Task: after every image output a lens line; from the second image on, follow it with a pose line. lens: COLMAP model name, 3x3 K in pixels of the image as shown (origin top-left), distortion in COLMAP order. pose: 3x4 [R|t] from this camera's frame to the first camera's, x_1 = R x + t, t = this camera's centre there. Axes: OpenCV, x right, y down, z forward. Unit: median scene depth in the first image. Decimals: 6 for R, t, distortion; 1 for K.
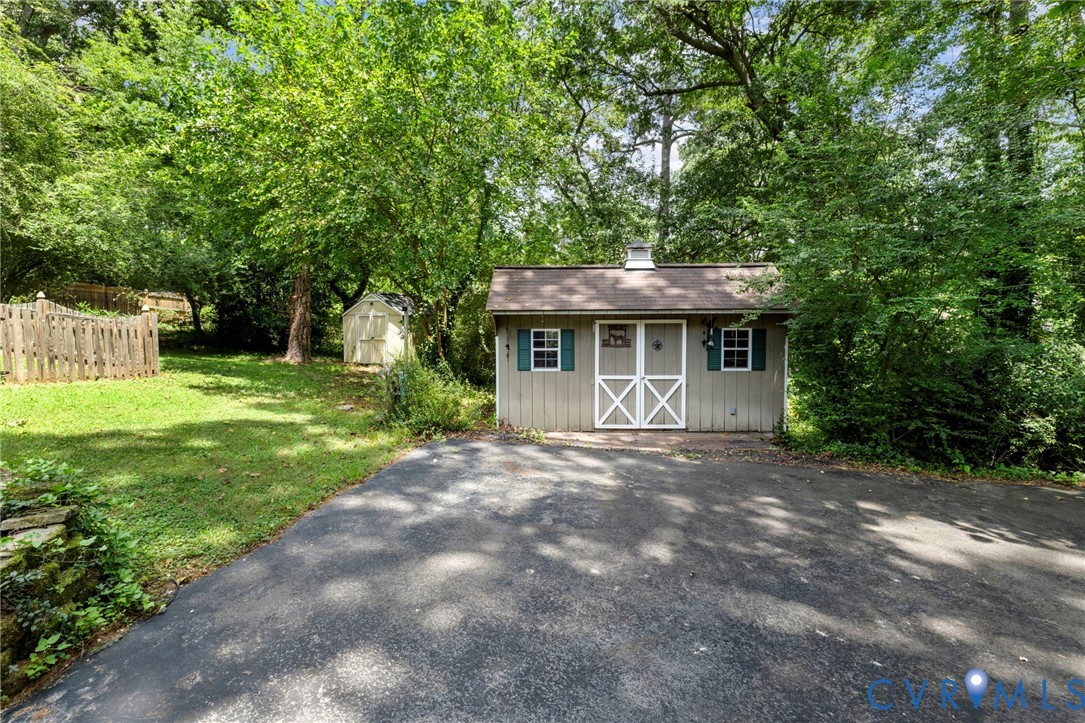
lens RADIAL K [[481.0, 0, 537.3], [0, 481.0, 346.2], [0, 0, 1]] dist [-0.012085, 0.000203]
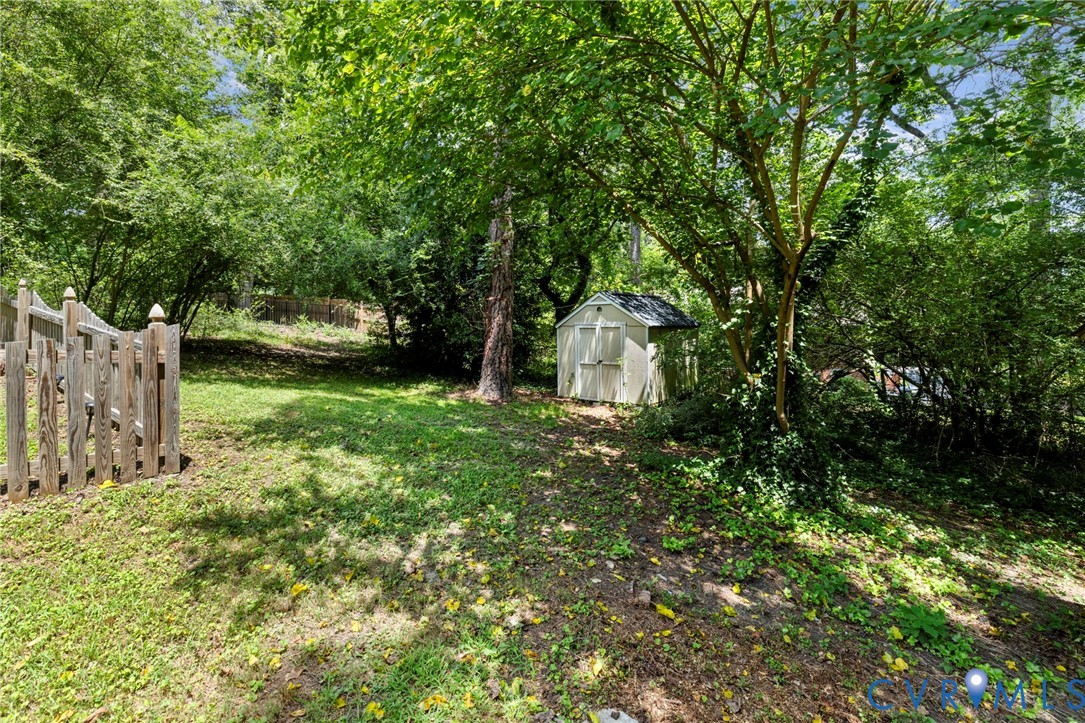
lens RADIAL K [[481.0, 0, 537.3], [0, 481.0, 346.2], [0, 0, 1]] dist [-0.012085, 0.000203]
pose [[0.919734, 0.010443, -0.392403, -0.175009], [-0.019447, 0.999631, -0.018978, -0.025026], [0.392060, 0.025086, 0.919598, 0.389670]]
